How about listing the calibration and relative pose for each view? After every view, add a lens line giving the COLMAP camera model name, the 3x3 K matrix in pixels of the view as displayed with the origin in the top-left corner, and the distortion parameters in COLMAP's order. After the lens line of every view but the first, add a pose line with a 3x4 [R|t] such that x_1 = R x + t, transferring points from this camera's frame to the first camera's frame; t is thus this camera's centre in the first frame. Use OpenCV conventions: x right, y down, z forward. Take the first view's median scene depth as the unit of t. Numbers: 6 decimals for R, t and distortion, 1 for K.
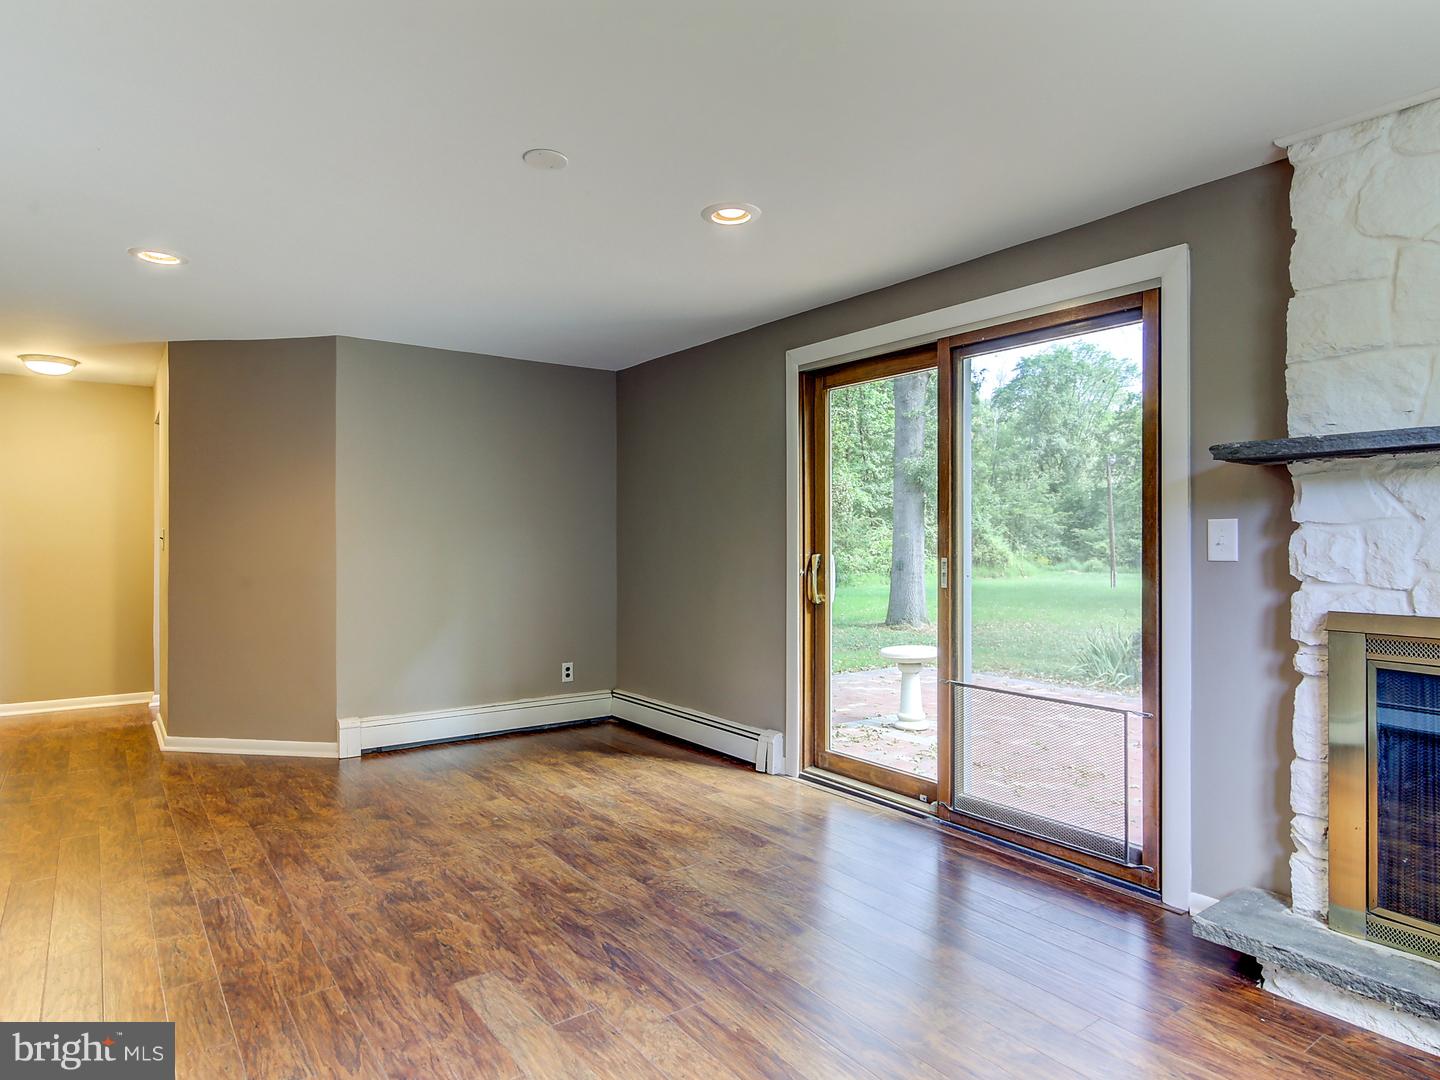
lens RADIAL K [[855.4, 0, 730.6], [0, 855.4, 539.3], [0, 0, 1]] dist [0.009215, -0.007821]
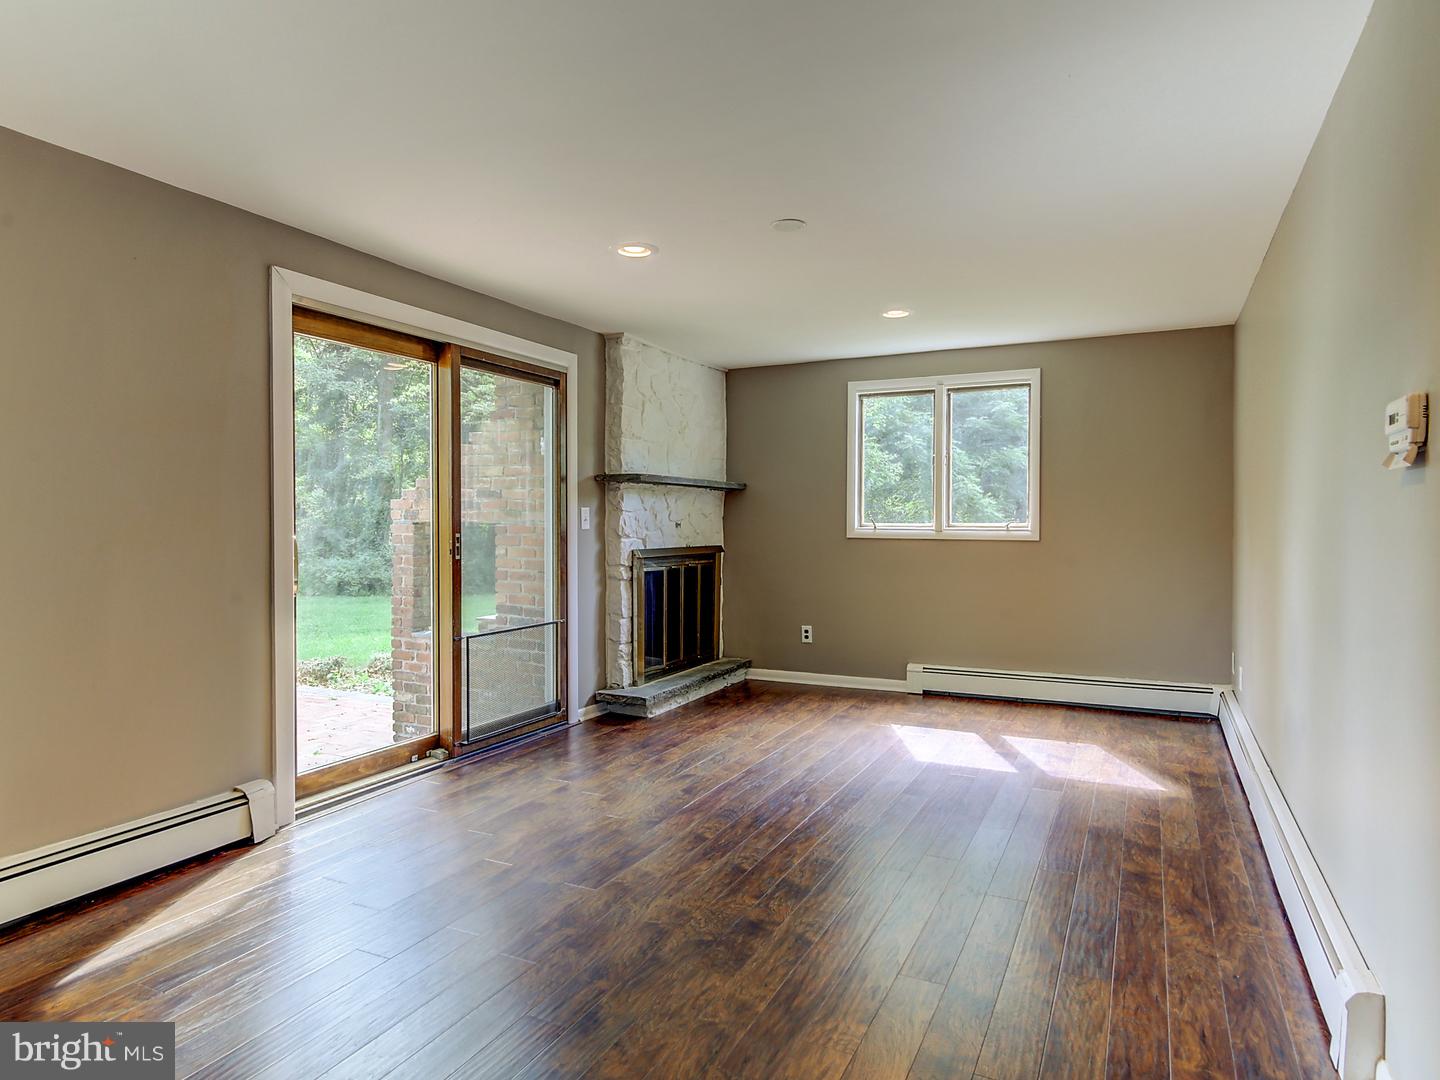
lens RADIAL K [[855.4, 0, 729.2], [0, 855.4, 535.8], [0, 0, 1]] dist [0.009215, -0.007821]
pose [[-0.457742, -0.016660, 0.888929, -1.135938], [0.001235, 0.999812, 0.019374, 0.003442], [-0.889084, 0.009966, -0.457636, 1.427523]]
